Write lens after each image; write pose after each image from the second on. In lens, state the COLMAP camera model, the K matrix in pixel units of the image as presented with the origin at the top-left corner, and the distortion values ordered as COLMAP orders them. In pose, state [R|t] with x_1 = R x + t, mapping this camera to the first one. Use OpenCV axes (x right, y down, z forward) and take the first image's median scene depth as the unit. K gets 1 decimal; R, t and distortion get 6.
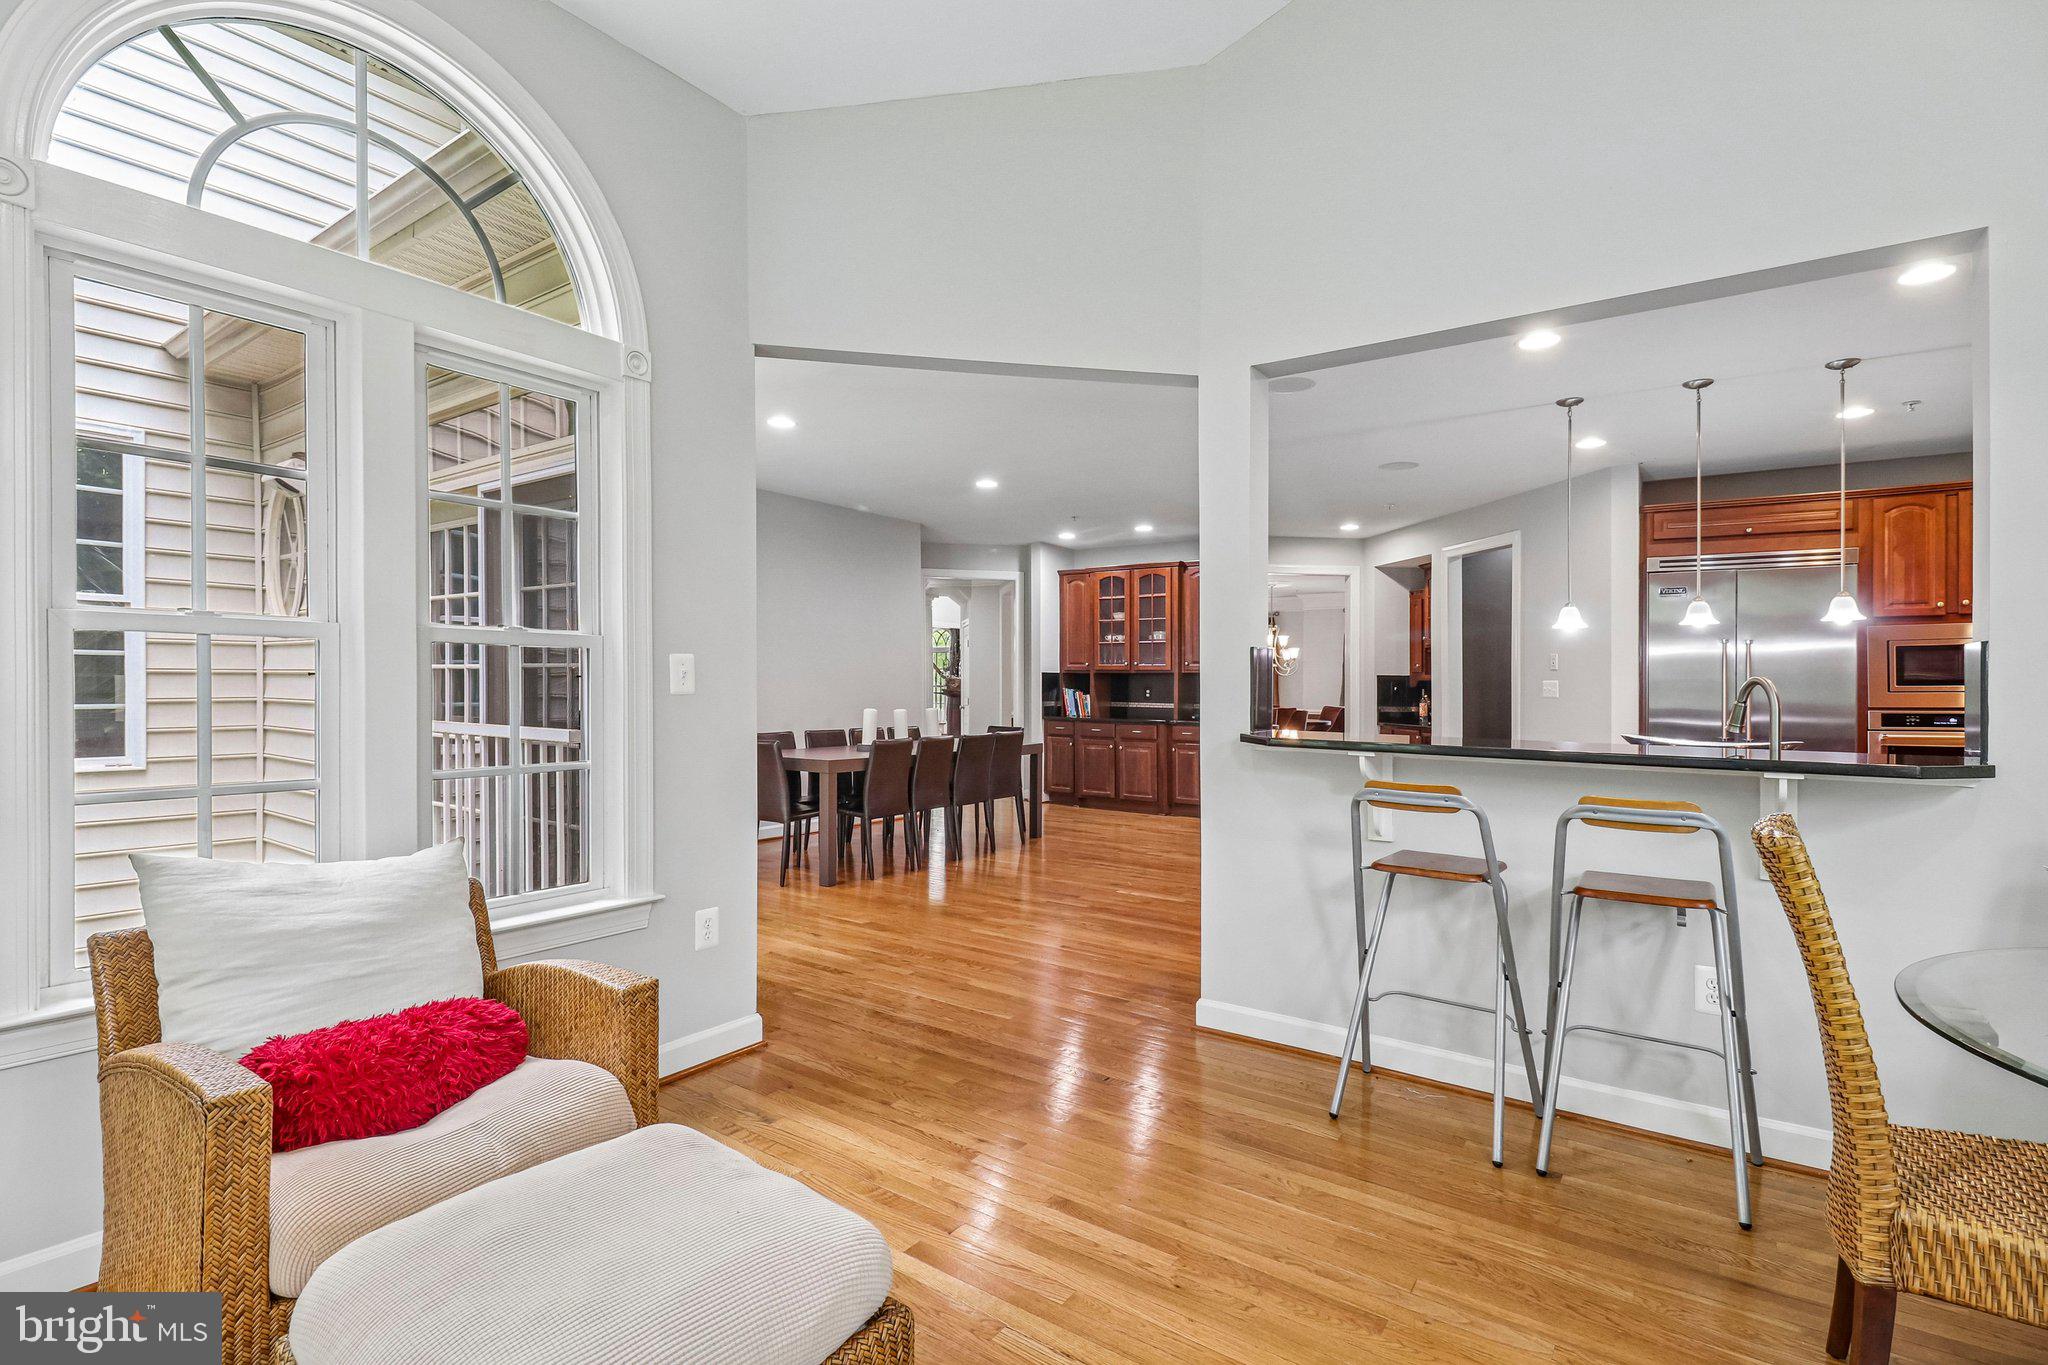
lens RADIAL K [[972.6, 0, 1017.0], [0, 972.6, 675.0], [0, 0, 1]] dist [-0.001386, -0.008416]
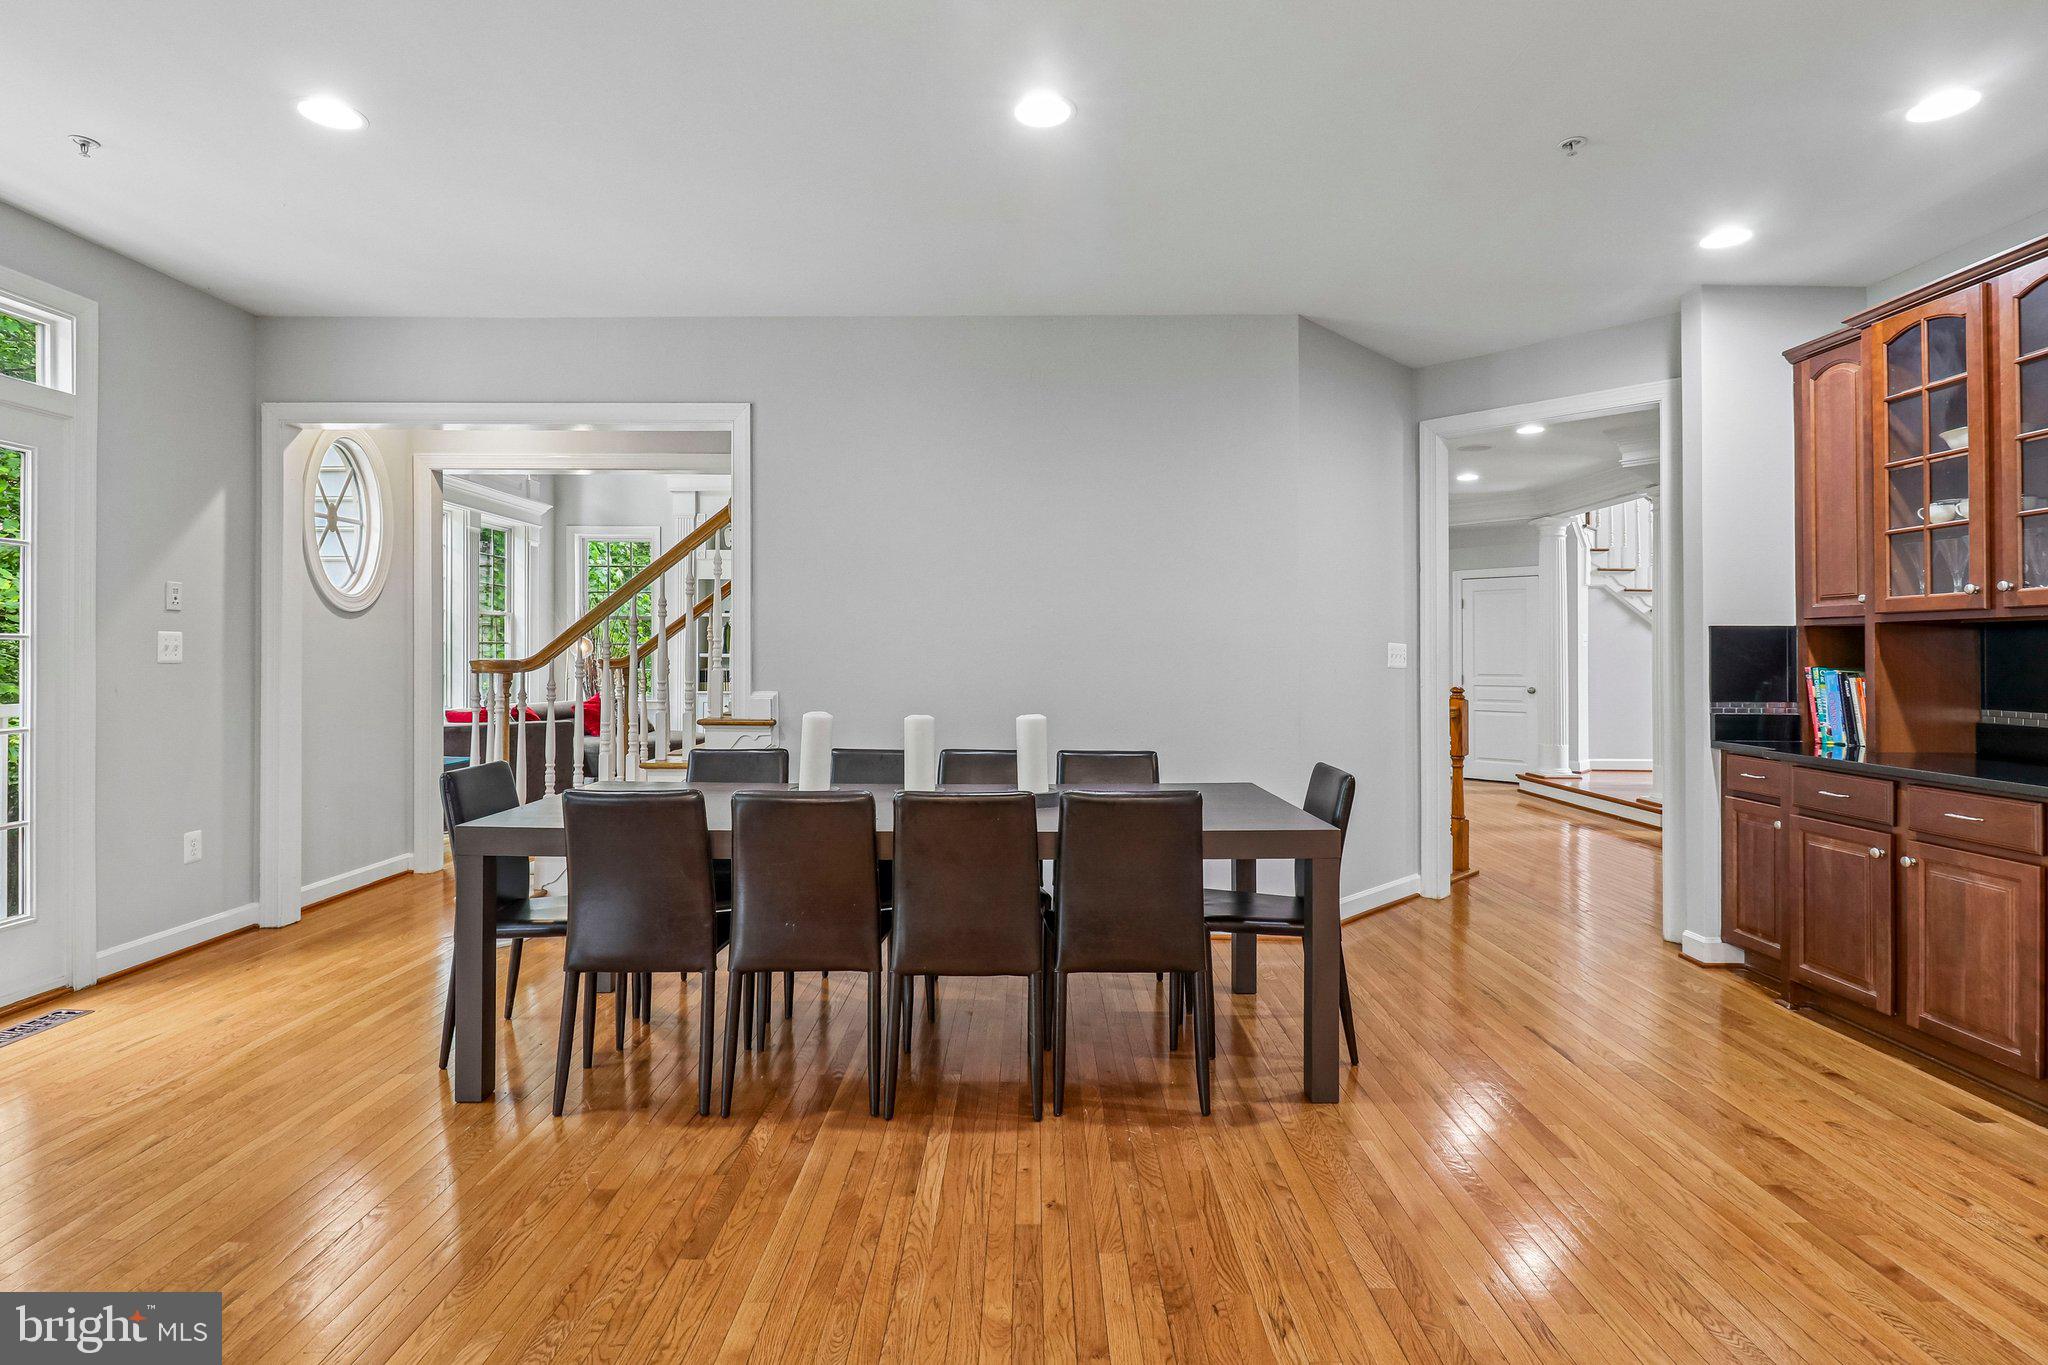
lens RADIAL K [[972.6, 0, 1014.5], [0, 972.6, 664.5], [0, 0, 1]] dist [-0.001386, -0.008416]
pose [[0.567147, -0.001445, -0.823615, 0.192522], [0.010965, 0.999923, 0.005796, 0.007412], [0.823543, -0.012318, 0.567120, 0.578833]]
